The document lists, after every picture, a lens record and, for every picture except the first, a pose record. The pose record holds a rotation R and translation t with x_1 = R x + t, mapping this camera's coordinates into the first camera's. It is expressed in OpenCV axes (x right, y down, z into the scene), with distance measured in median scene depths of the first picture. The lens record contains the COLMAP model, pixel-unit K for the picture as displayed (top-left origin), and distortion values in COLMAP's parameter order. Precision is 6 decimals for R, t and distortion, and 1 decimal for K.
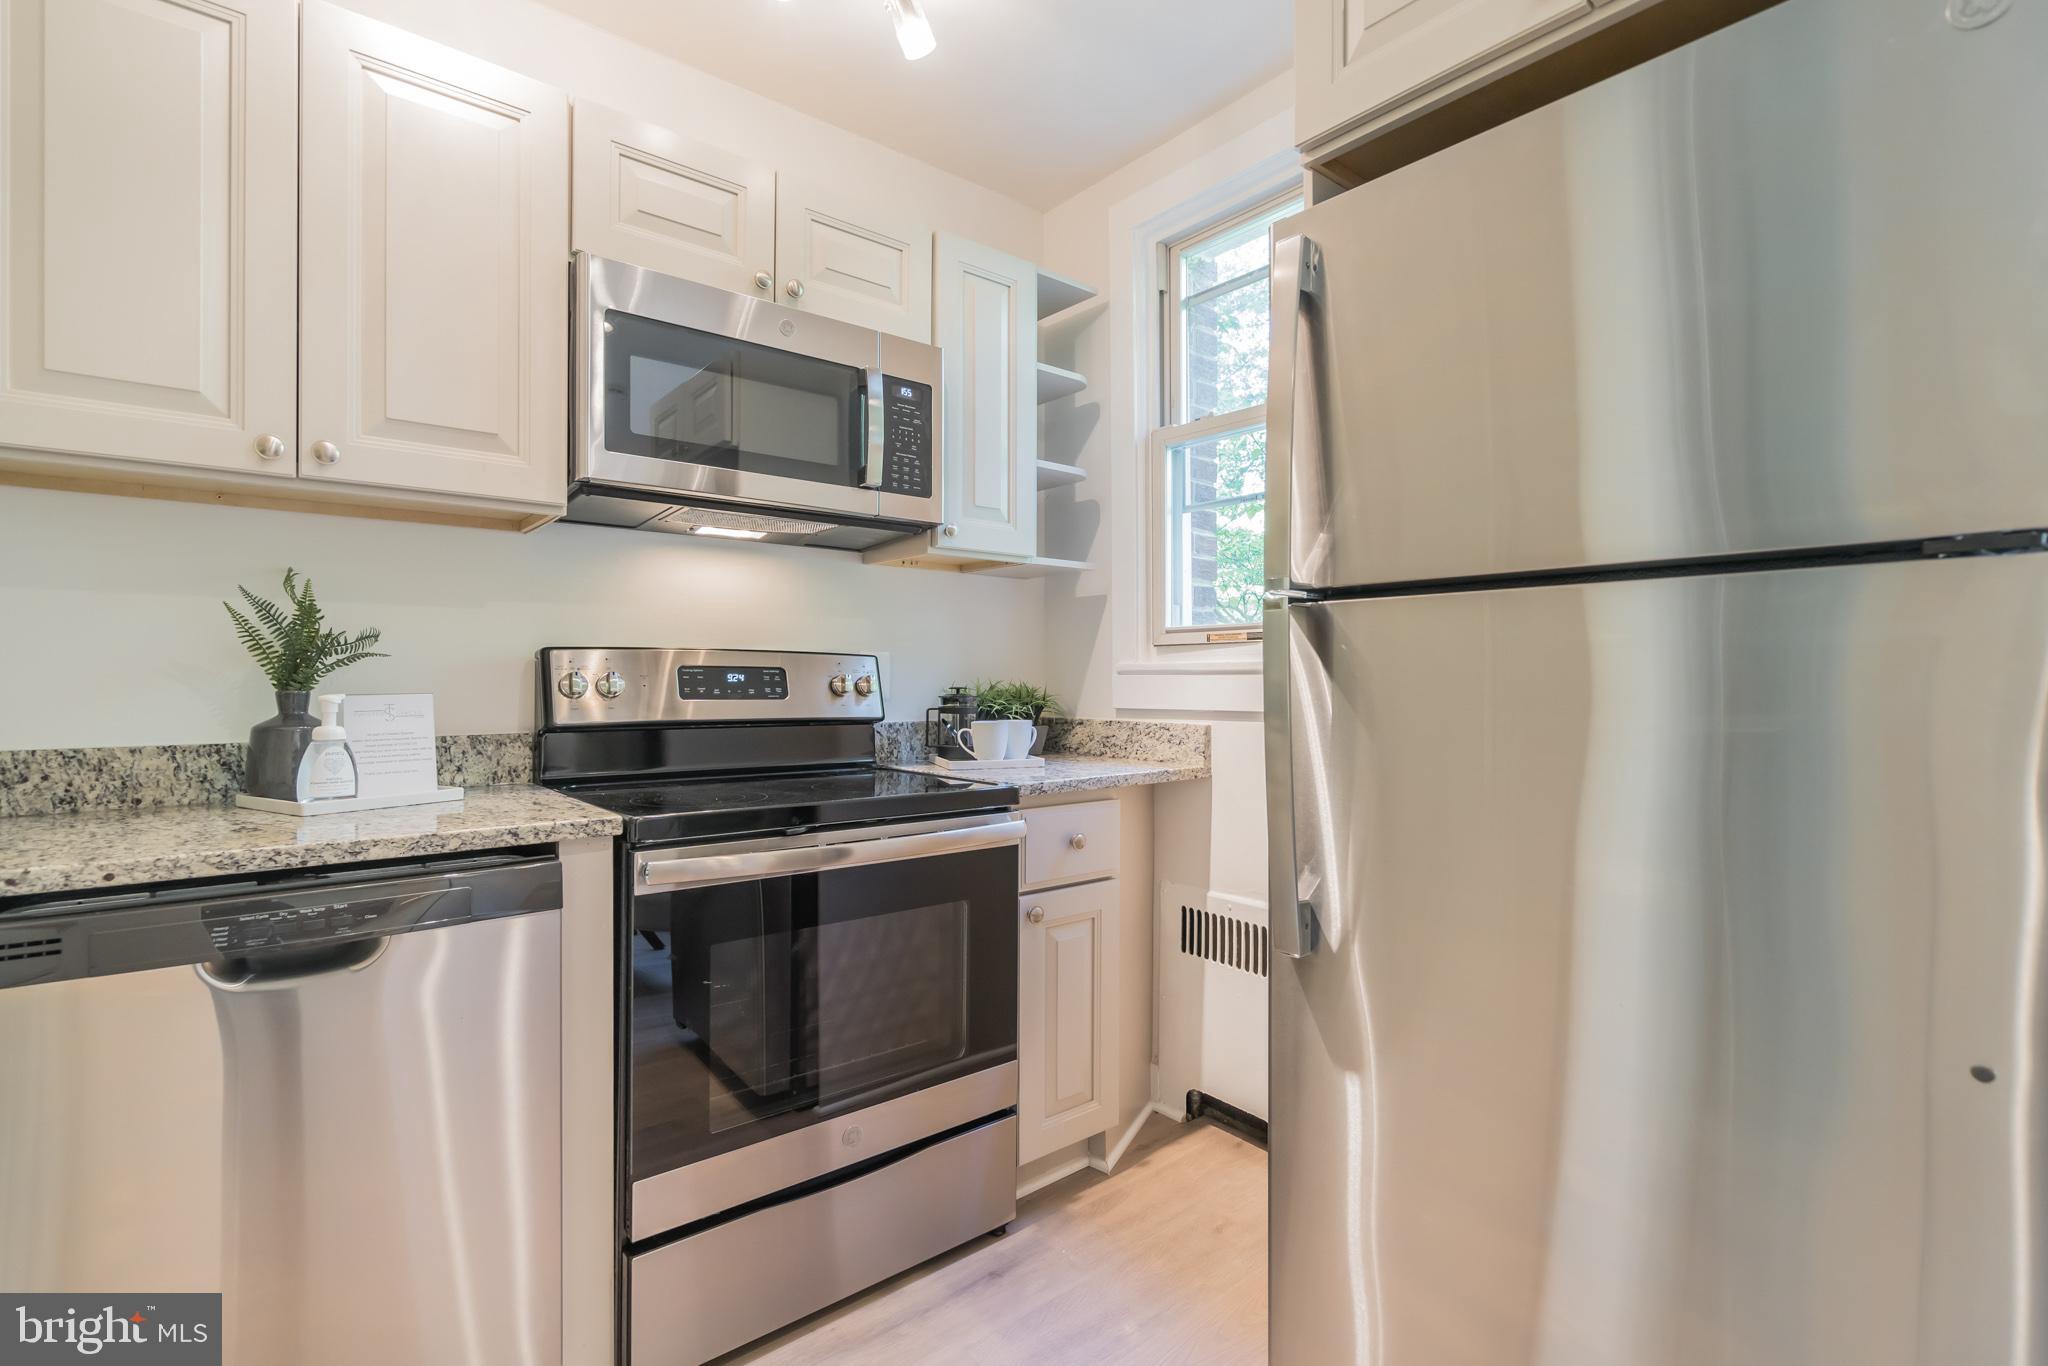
lens RADIAL K [[932.8, 0, 1045.6], [0, 932.8, 676.0], [0, 0, 1]] dist [-0.007617, 0.003368]
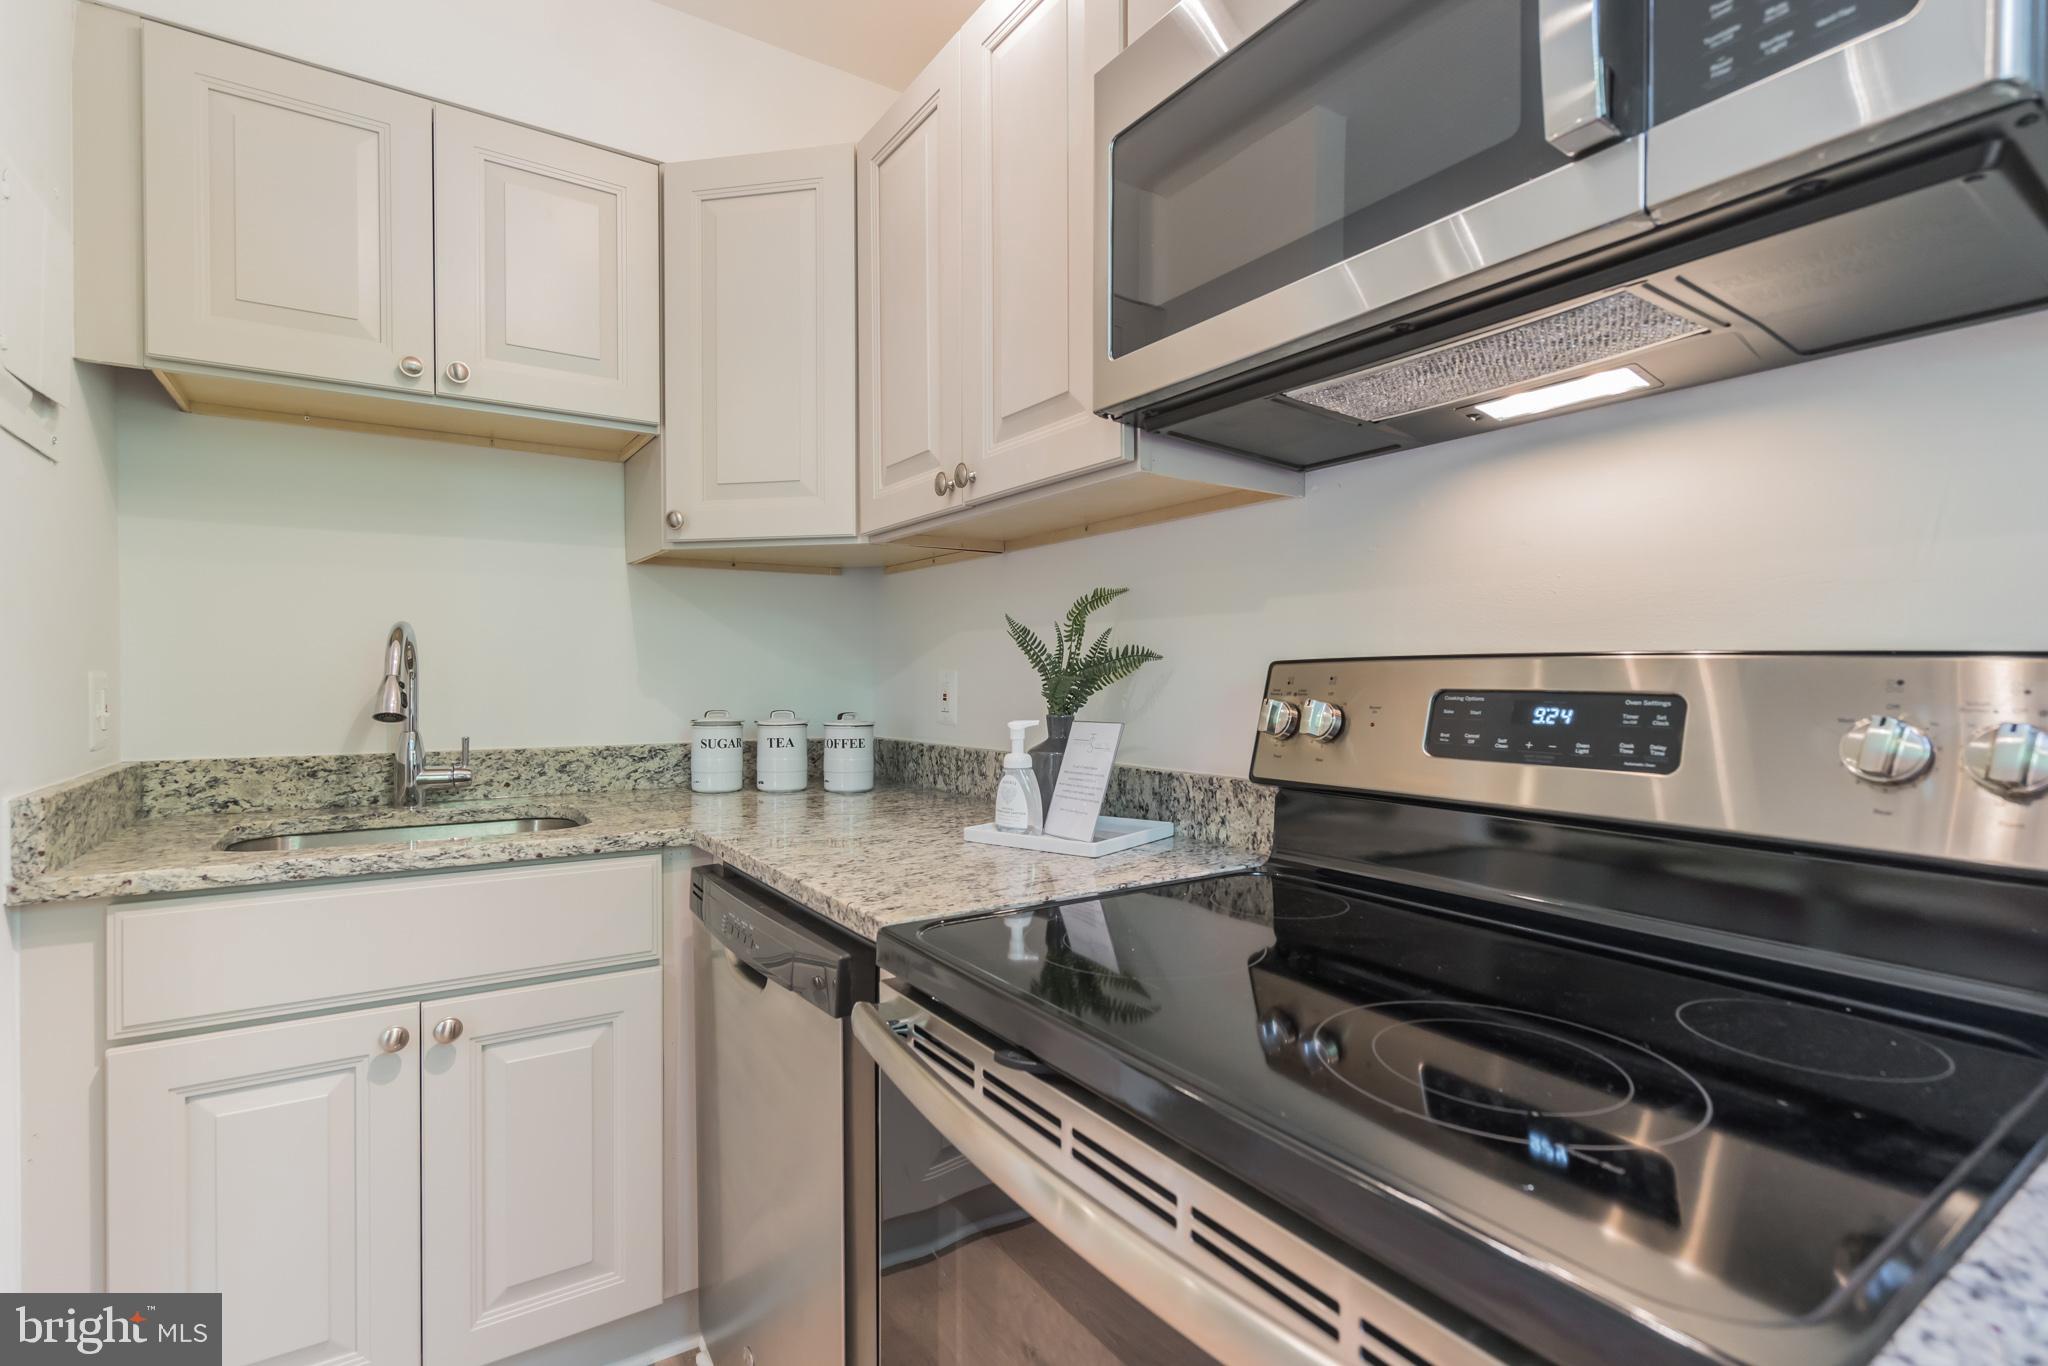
lens RADIAL K [[932.8, 0, 1012.6], [0, 932.8, 682.1], [0, 0, 1]] dist [-0.007617, 0.003368]
pose [[-0.094258, 0.004426, -0.995538, 0.148789], [0.004147, 0.999983, 0.004053, -0.018603], [0.995539, -0.003747, -0.094274, 0.831706]]
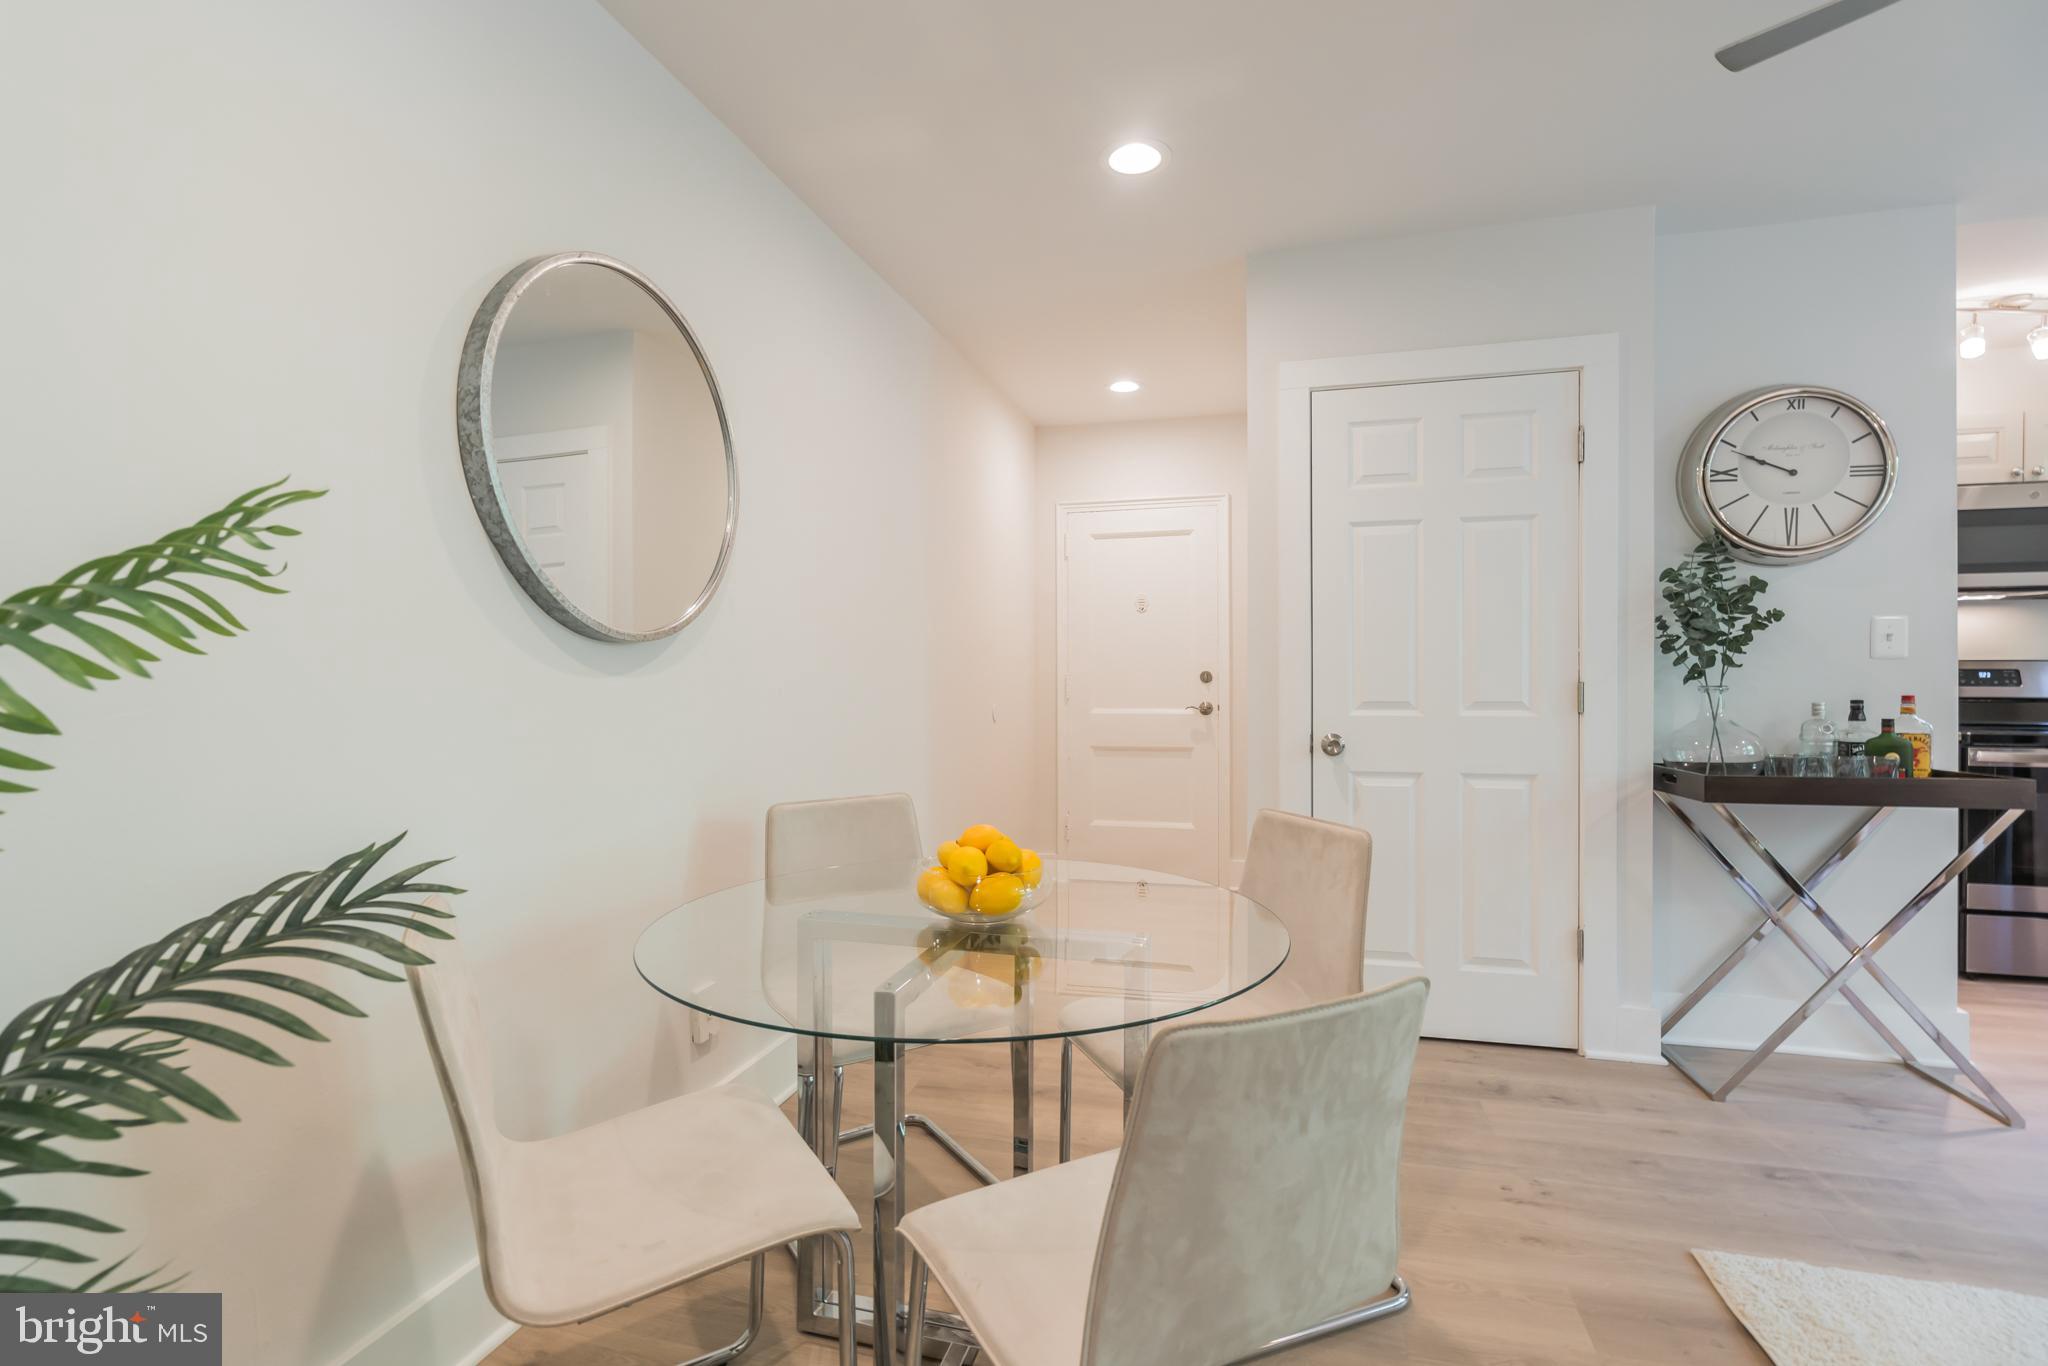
lens RADIAL K [[932.8, 0, 1033.5], [0, 932.8, 679.9], [0, 0, 1]] dist [-0.007617, 0.003368]
pose [[0.584856, 0.003373, -0.811130, 0.063512], [0.007358, 0.999928, 0.009463, -0.020886], [0.811104, -0.011503, 0.584789, -1.718780]]
